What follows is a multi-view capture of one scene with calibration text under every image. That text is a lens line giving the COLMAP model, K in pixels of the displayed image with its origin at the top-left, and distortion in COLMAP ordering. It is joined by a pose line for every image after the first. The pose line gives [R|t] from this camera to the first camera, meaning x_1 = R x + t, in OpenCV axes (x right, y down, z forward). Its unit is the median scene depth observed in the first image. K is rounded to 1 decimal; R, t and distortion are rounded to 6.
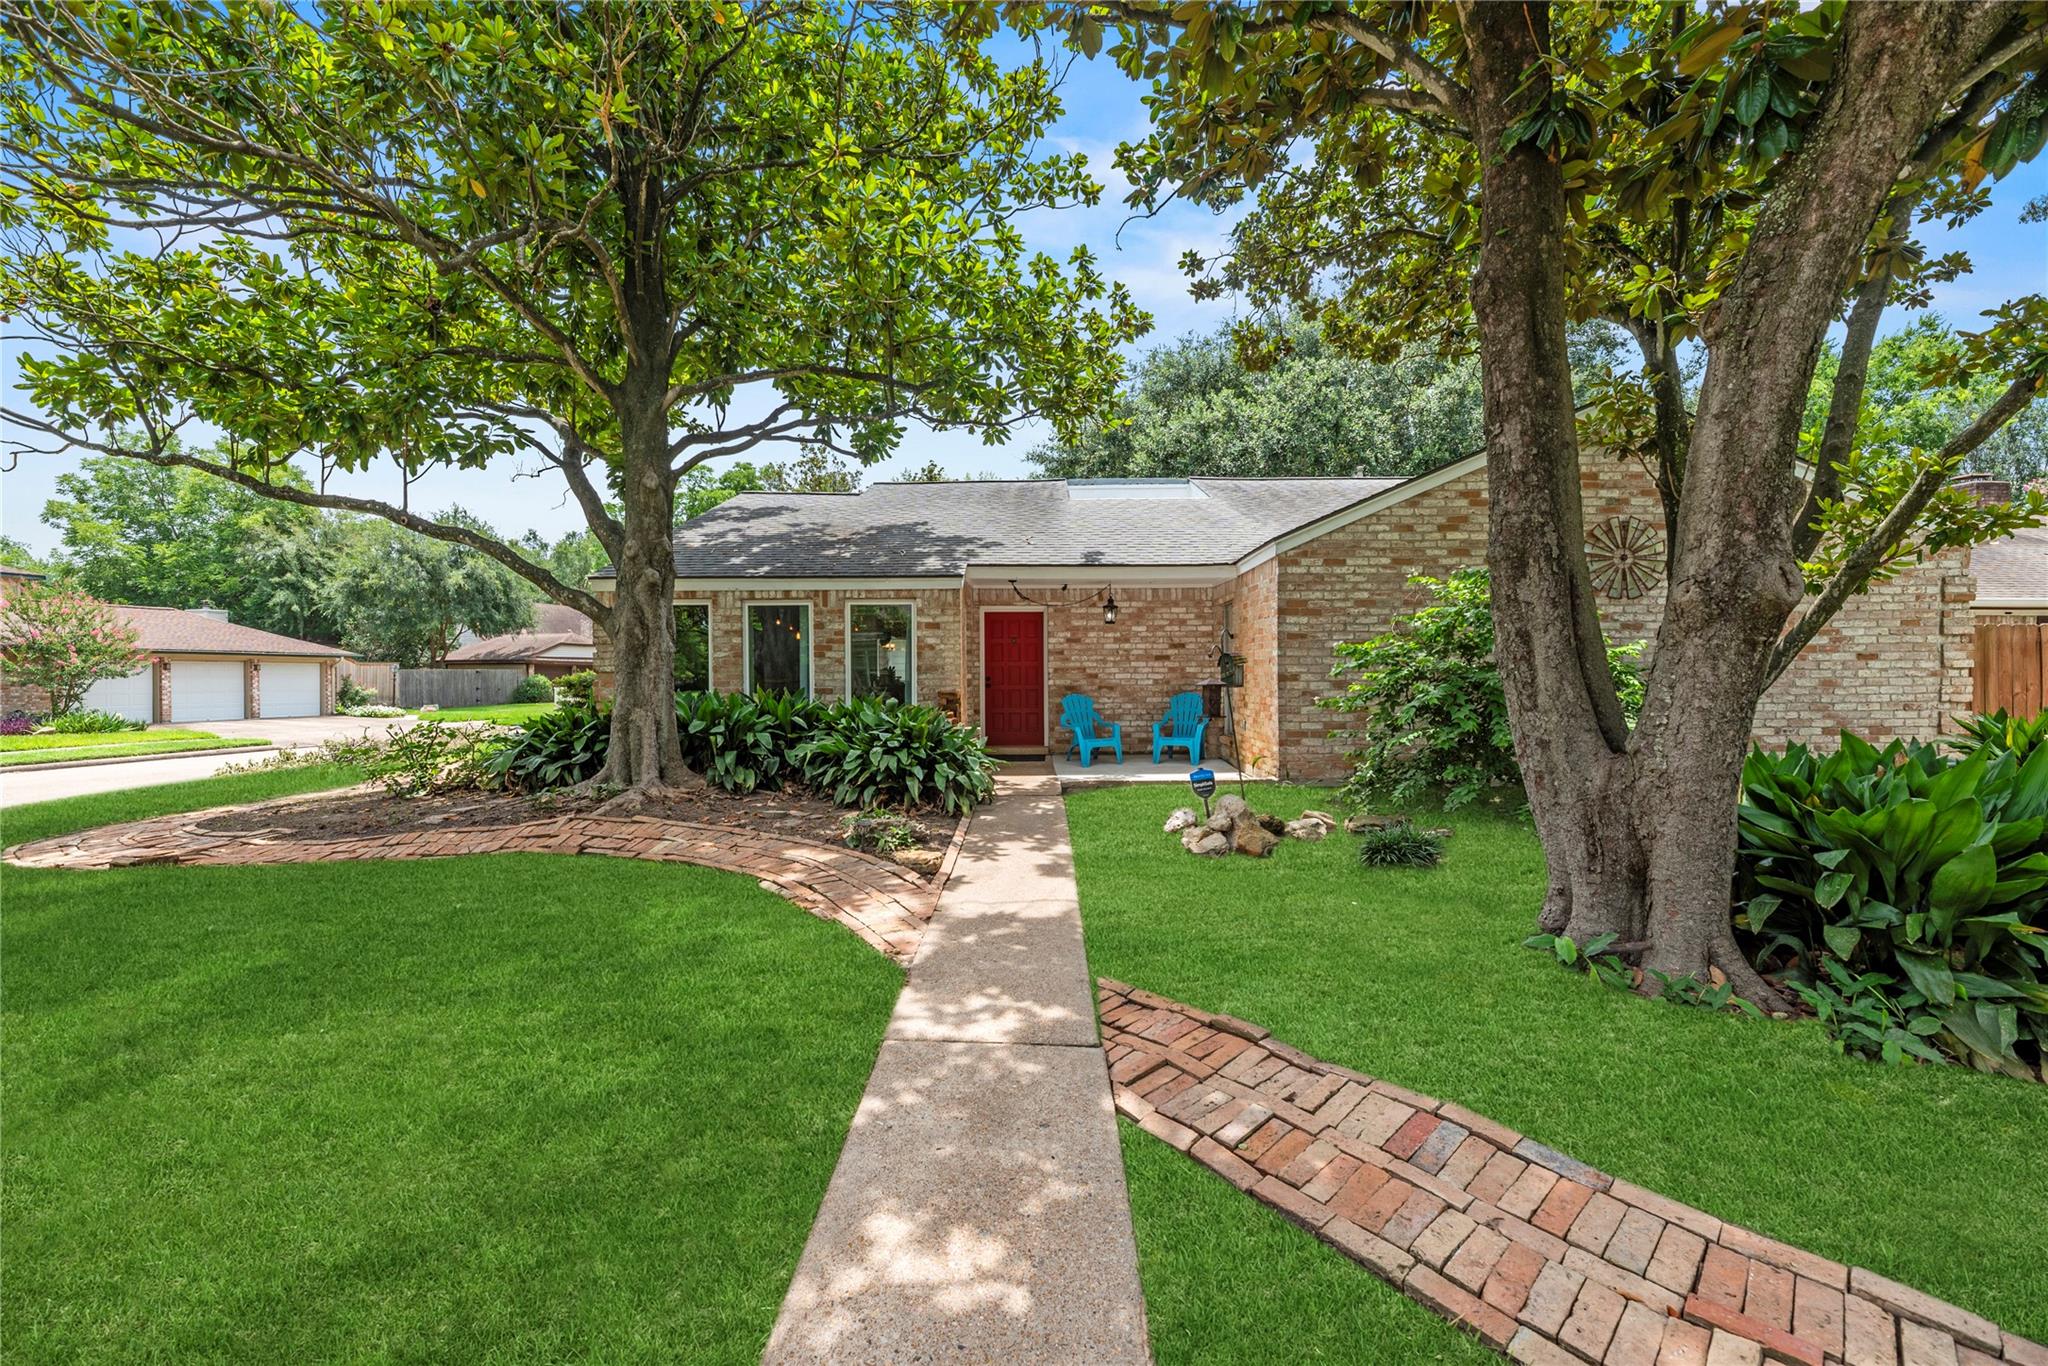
lens RADIAL K [[834.8, 0, 1022.4], [0, 834.8, 673.3], [0, 0, 1]] dist [-0.002118, -0.000090]
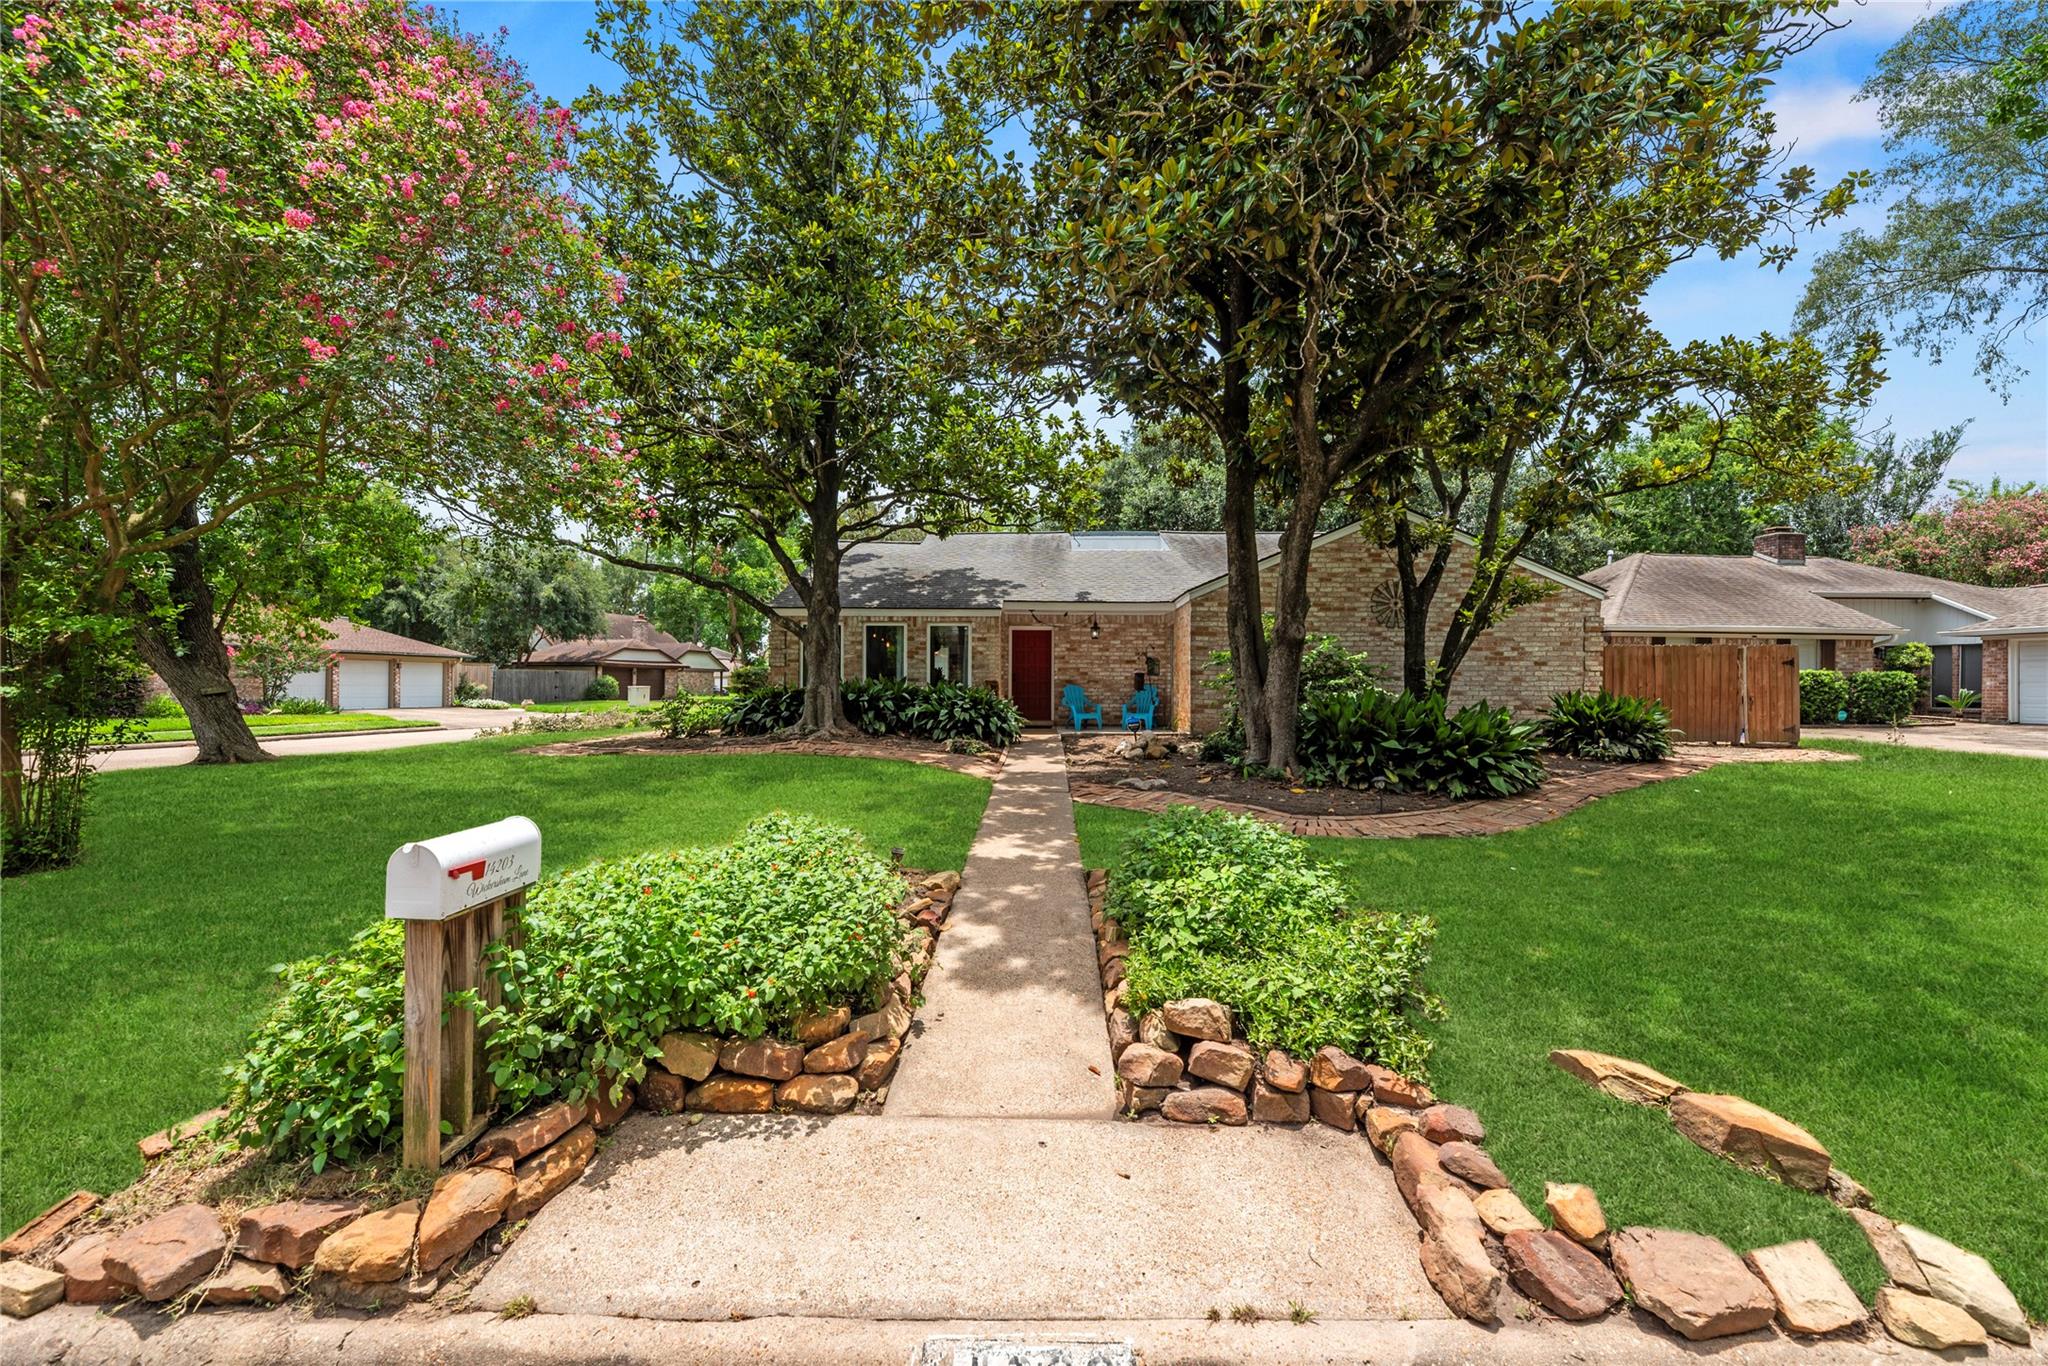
lens RADIAL K [[834.8, 0, 1027.8], [0, 834.8, 684.6], [0, 0, 1]] dist [-0.002118, -0.000090]
pose [[0.999945, 0.009917, -0.003444, -0.013369], [-0.009910, 0.999948, 0.002255, 0.024658], [0.003466, -0.002221, 0.999992, -0.585518]]
